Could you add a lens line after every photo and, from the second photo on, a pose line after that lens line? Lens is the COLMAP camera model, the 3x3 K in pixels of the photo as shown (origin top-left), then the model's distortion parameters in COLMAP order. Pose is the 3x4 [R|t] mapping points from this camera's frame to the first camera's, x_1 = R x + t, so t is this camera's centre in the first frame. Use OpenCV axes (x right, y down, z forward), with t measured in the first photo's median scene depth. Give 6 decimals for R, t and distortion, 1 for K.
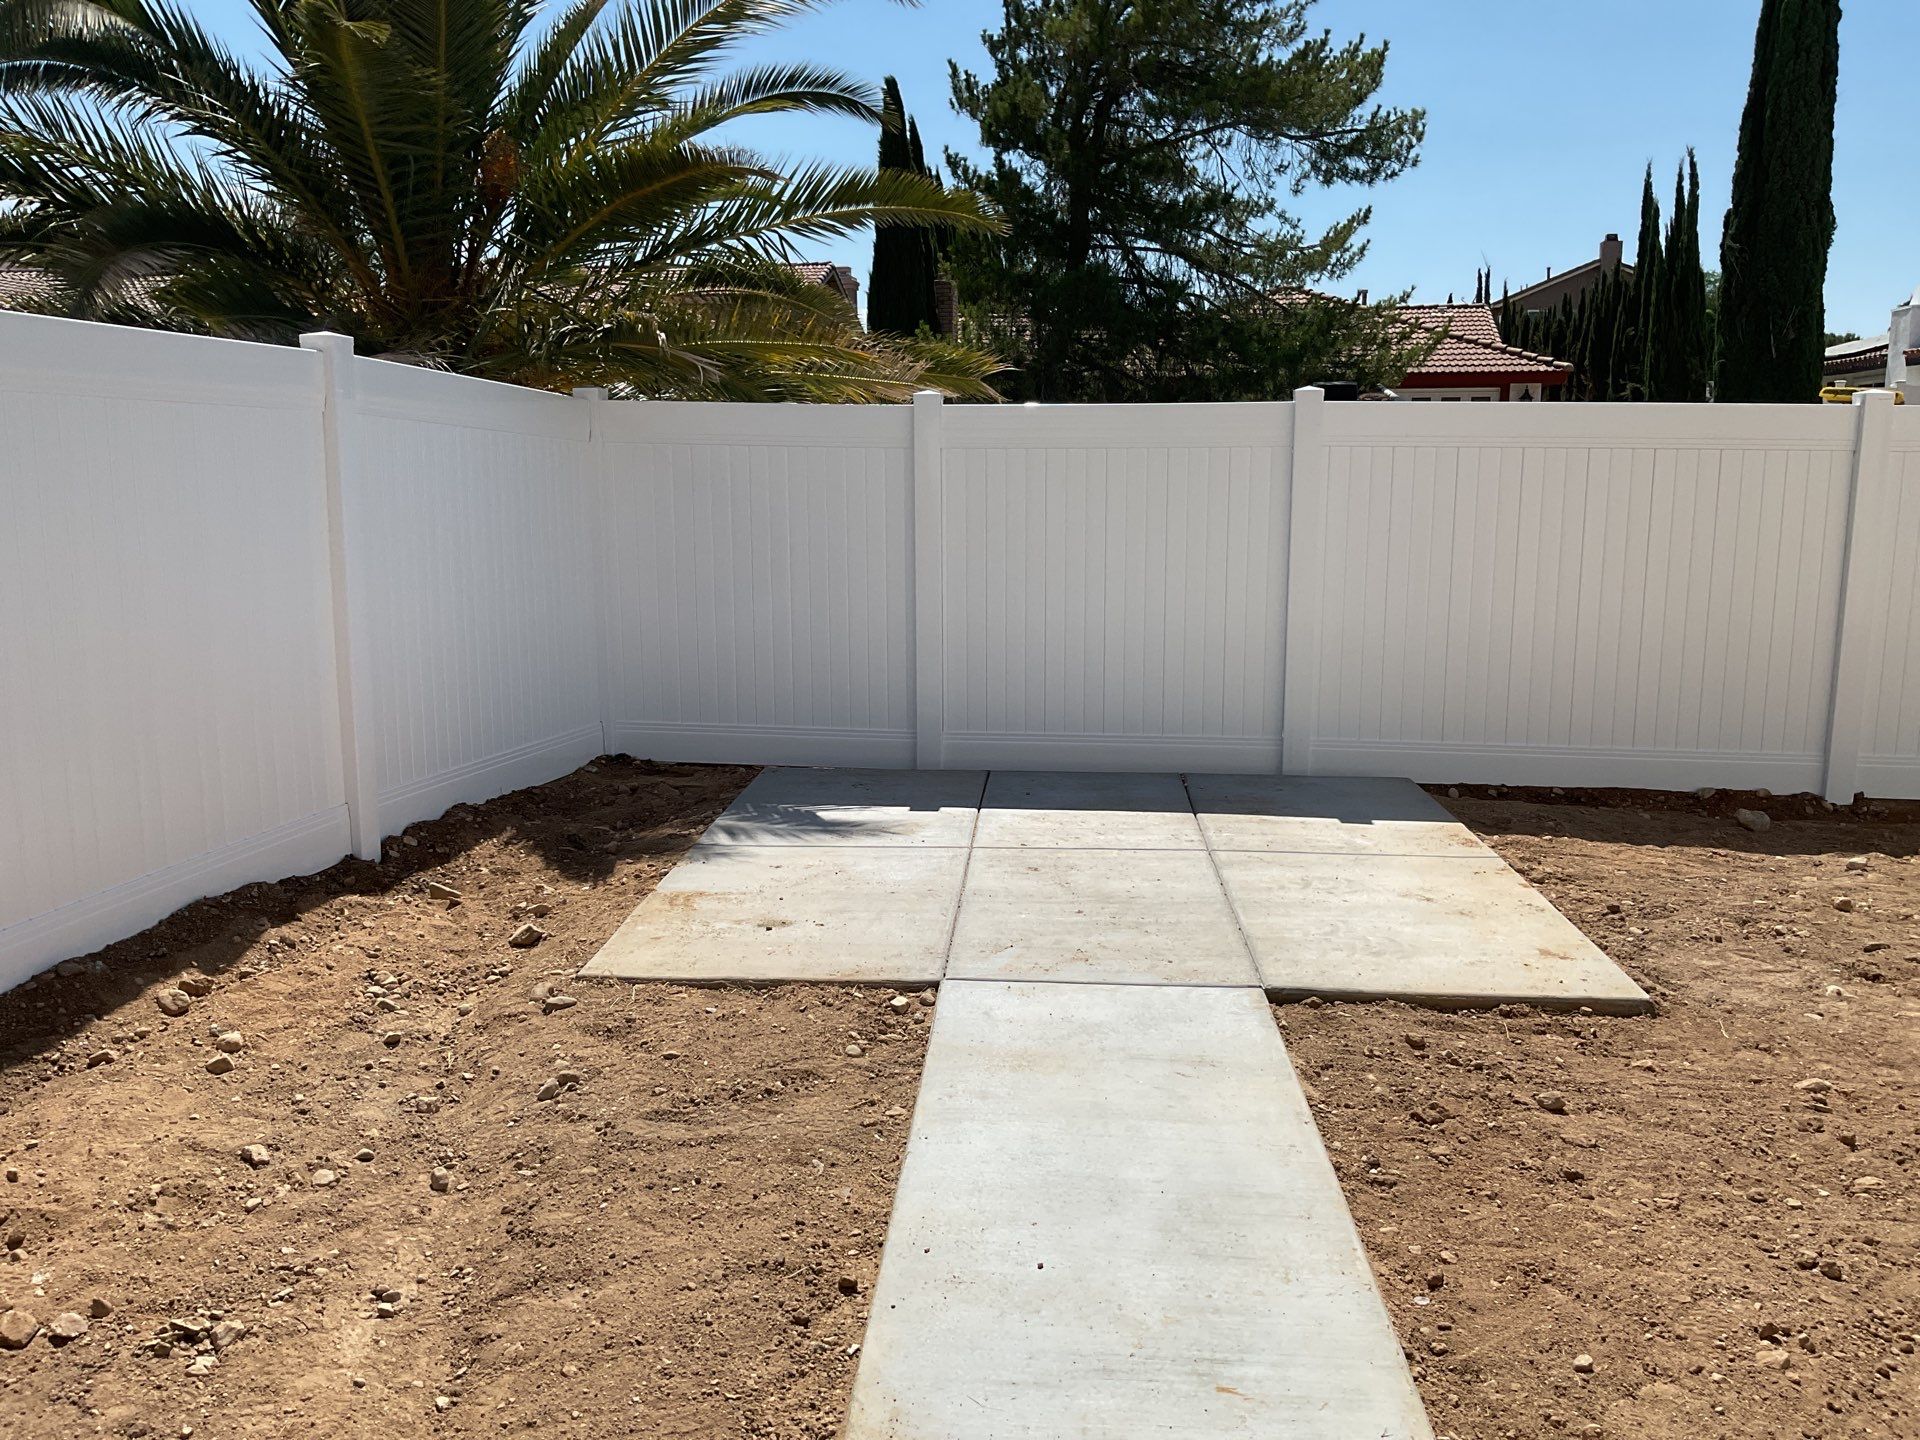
lens RADIAL K [[1609.0, 0, 981.6], [0, 1609.0, 741.5], [0, 0, 1]] dist [0.092994, -0.167035]
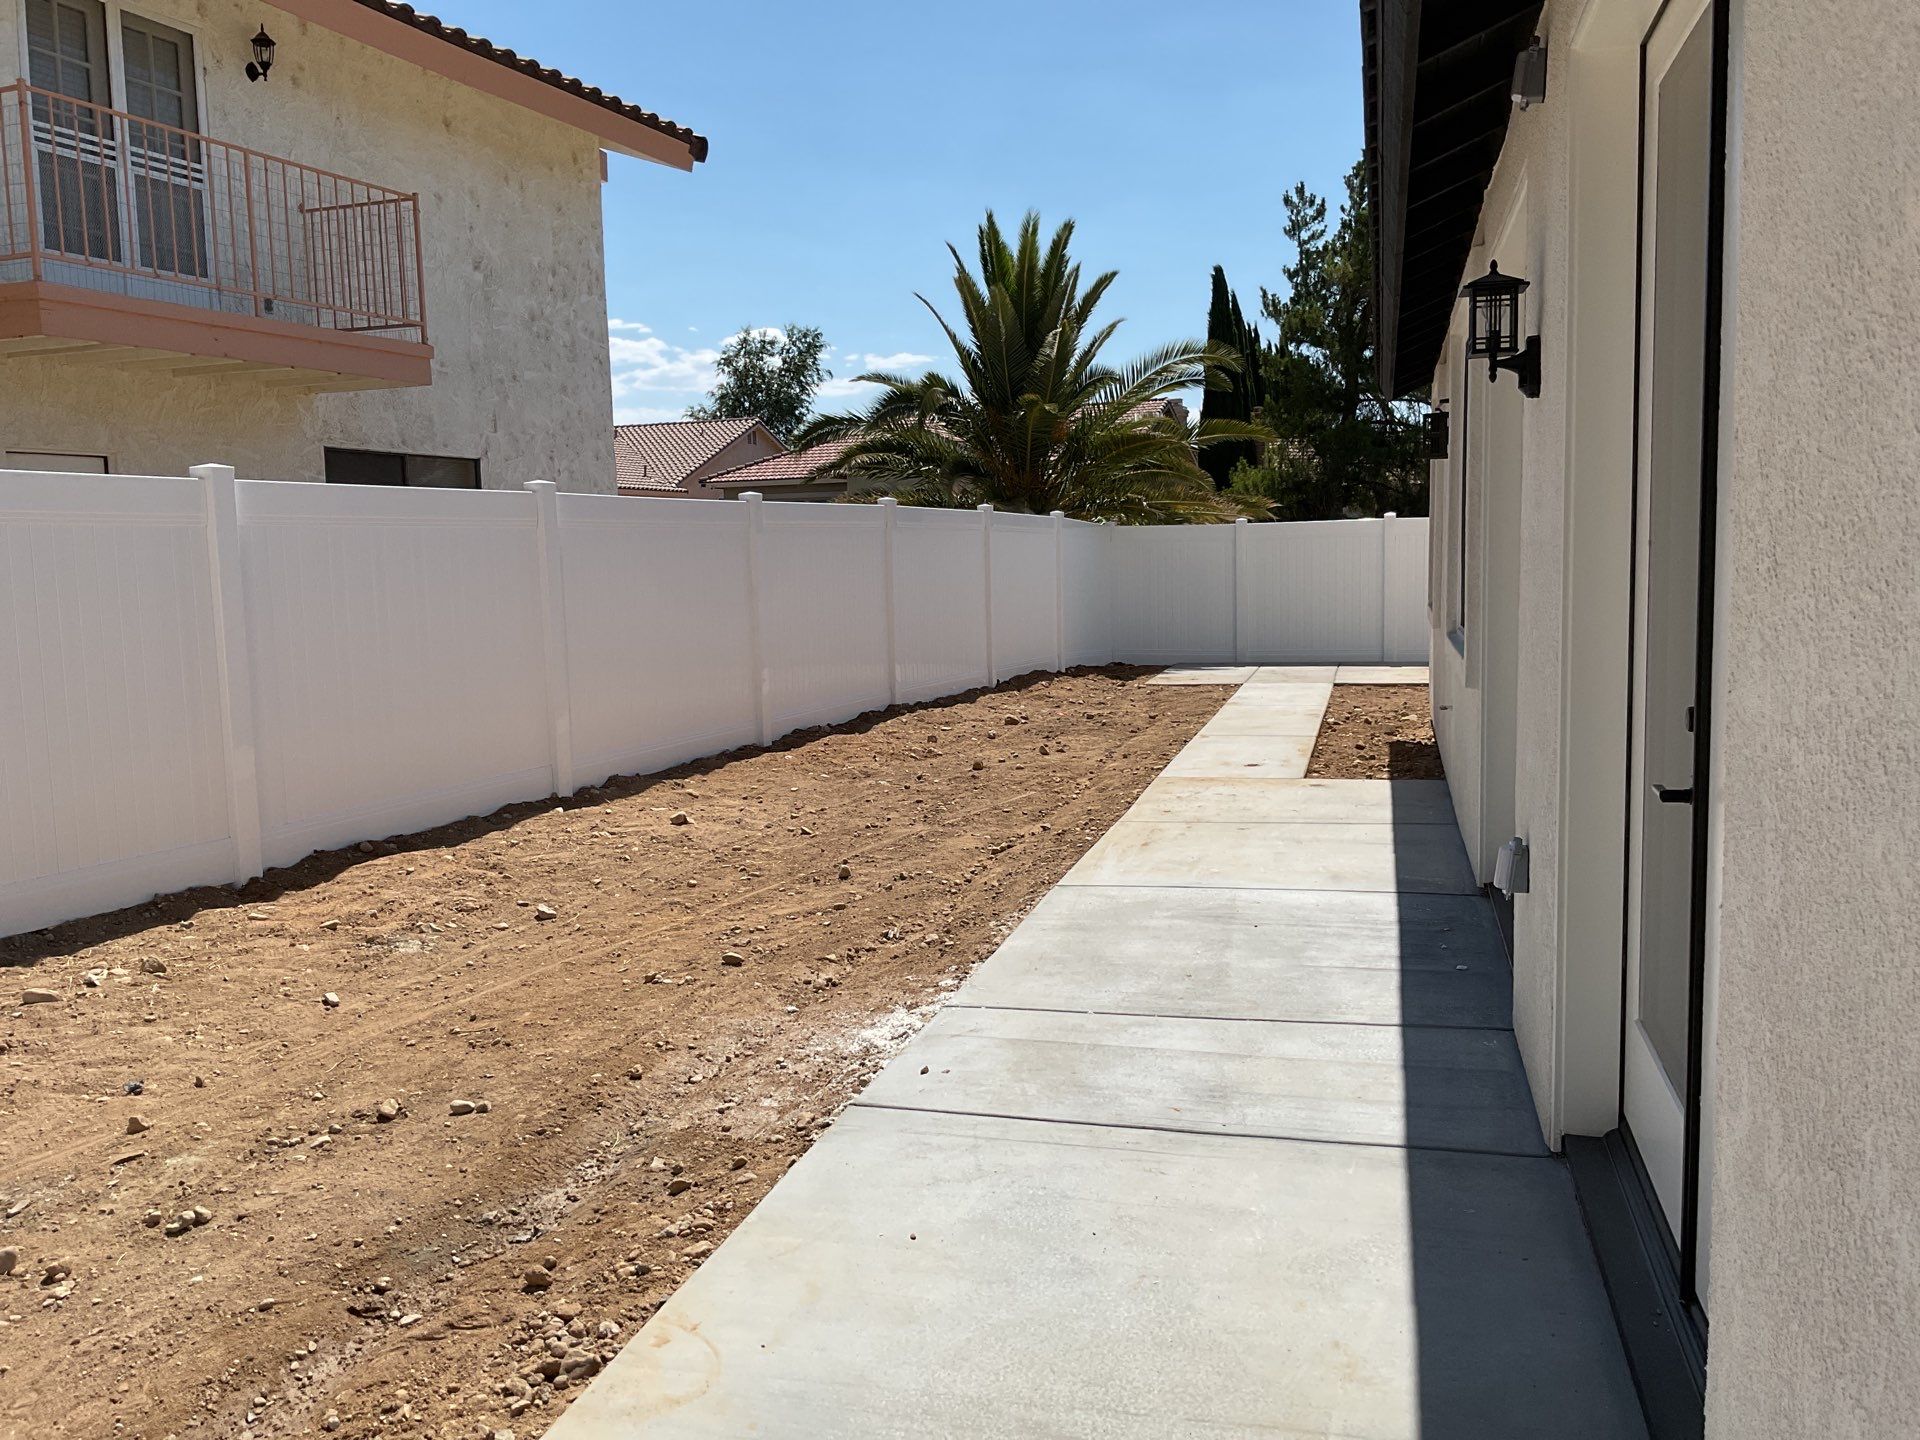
lens RADIAL K [[1625.6, 0, 960.0], [0, 1625.6, 720.0], [0, 0, 1]] dist [0.111946, -0.151125]
pose [[0.978416, -0.005962, -0.206557, 0.019176], [-0.010223, 0.996963, -0.077202, 0.093734], [0.206390, 0.077648, 0.975384, -0.486742]]
